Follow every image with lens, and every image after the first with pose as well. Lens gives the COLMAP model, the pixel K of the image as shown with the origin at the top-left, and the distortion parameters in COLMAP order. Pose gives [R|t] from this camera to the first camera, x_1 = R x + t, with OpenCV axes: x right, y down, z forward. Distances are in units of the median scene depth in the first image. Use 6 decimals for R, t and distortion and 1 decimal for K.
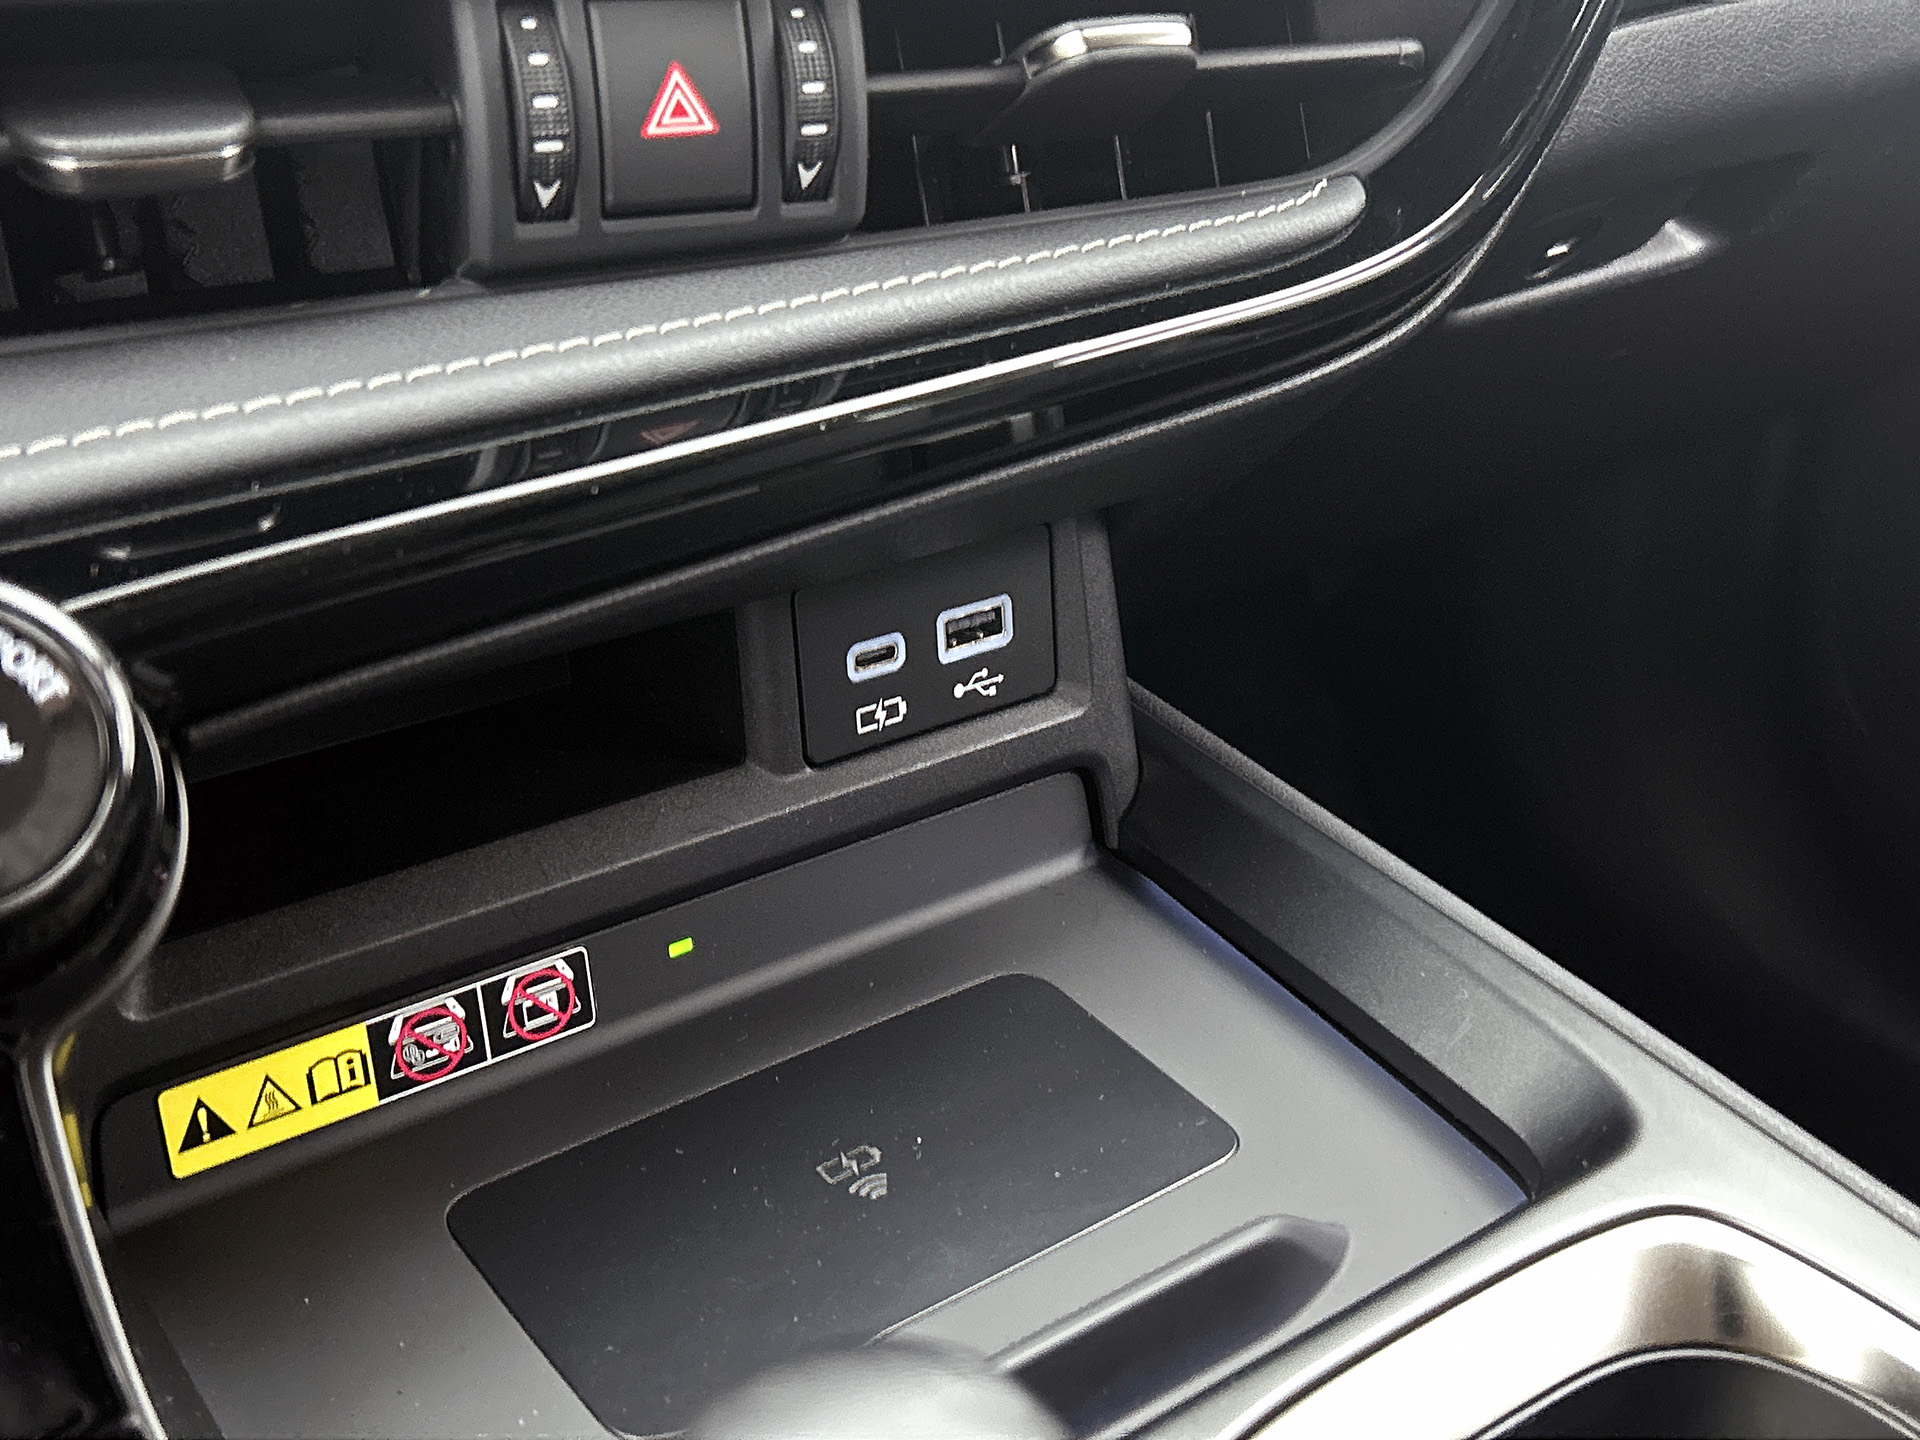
lens RADIAL K [[2195.1, 0, 951.9], [0, 2195.1, 709.5], [0, 0, 1]] dist [0.060441, 0.000000]
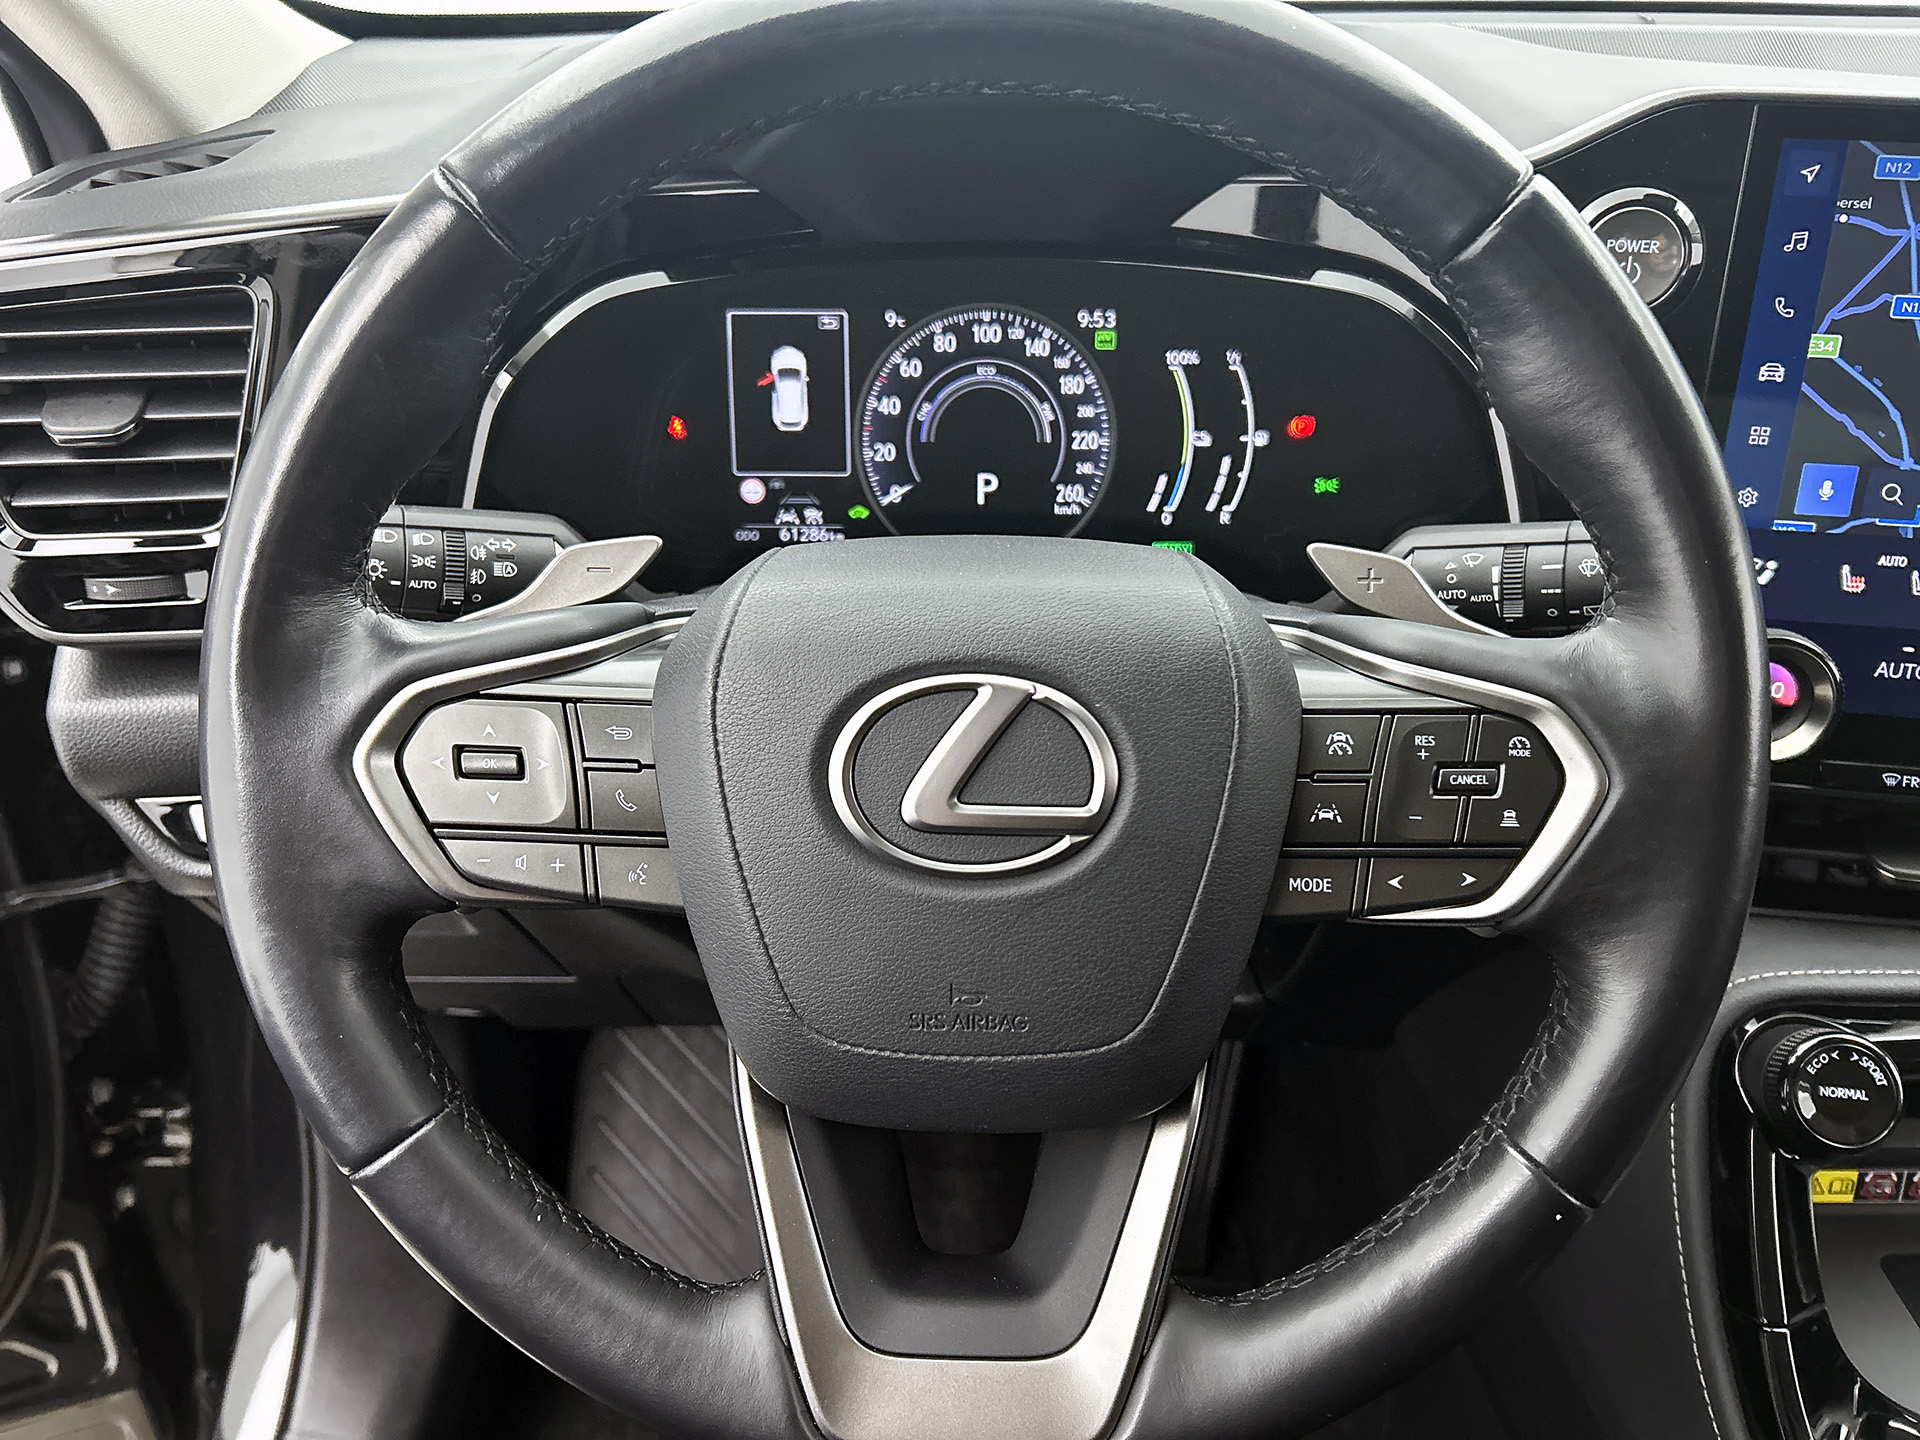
lens RADIAL K [[1456.0, 0, 966.4], [0, 1456.0, 719.7], [0, 0, 1]] dist [0.048421, -0.063069]
pose [[0.794180, 0.252271, -0.552845, -0.288427], [-0.252974, 0.964430, 0.076677, -0.233434], [0.552523, 0.078960, 0.829749, -1.031295]]
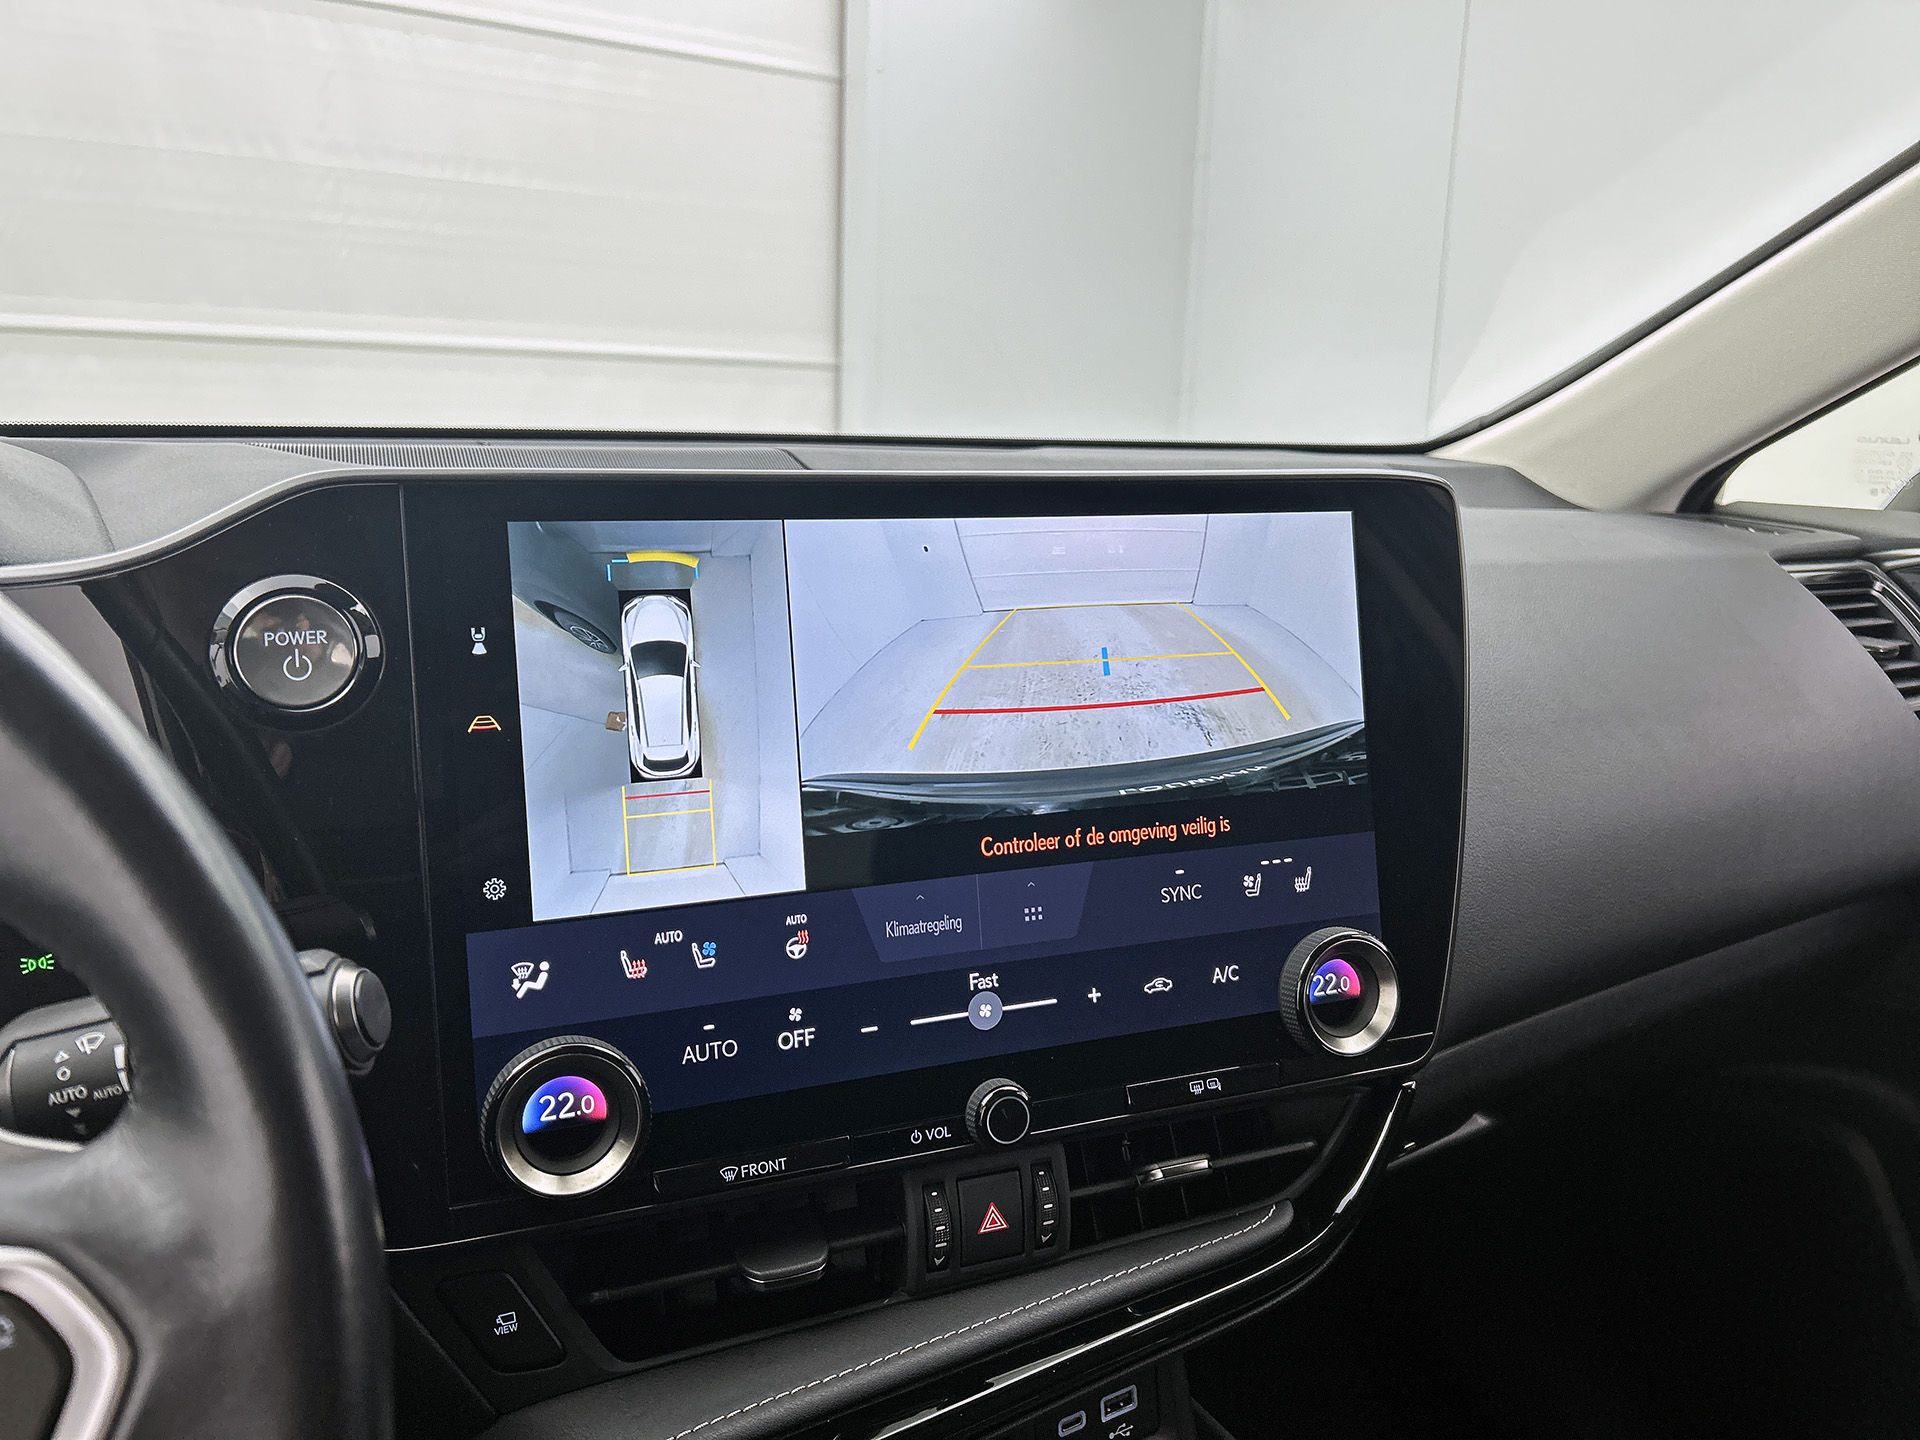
lens RADIAL K [[1456.0, 0, 954.0], [0, 1456.0, 715.4], [0, 0, 1]] dist [0.048421, -0.063069]
pose [[0.995969, -0.013088, -0.088744, -0.016333], [-0.012157, 0.960476, -0.278097, -0.333275], [0.088876, 0.278055, 0.956445, -0.636955]]
